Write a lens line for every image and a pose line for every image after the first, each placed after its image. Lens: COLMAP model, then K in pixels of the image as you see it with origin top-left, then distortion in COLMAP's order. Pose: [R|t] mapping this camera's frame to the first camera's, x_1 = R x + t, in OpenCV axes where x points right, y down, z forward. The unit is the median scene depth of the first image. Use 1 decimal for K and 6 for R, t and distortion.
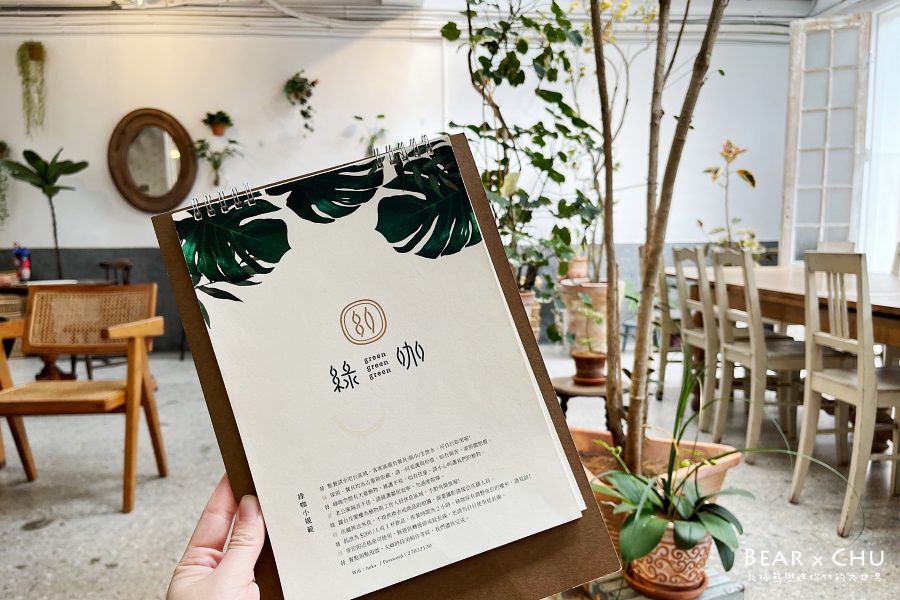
lens RADIAL K [[690.9, 0, 448.4], [0, 690.9, 304.9], [0, 0, 1]] dist [0.034653, -0.041141]
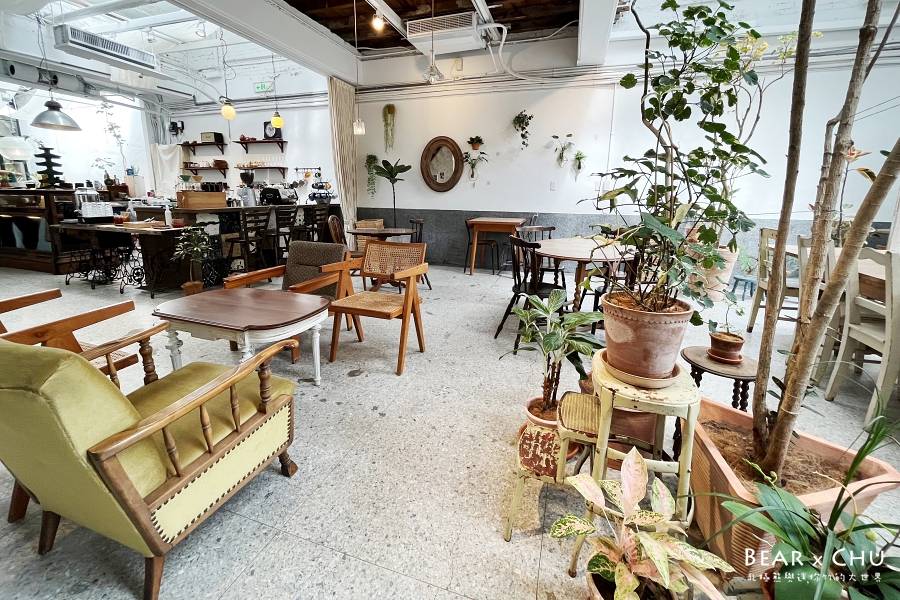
lens RADIAL K [[363.8, 0, 443.5], [0, 363.8, 254.5], [0, 0, 1]] dist [0.002662, -0.000767]
pose [[0.915574, 0.092170, -0.391444, -0.017403], [-0.069386, 0.994989, 0.071991, -0.081941], [0.396118, -0.038753, 0.917382, 0.188772]]
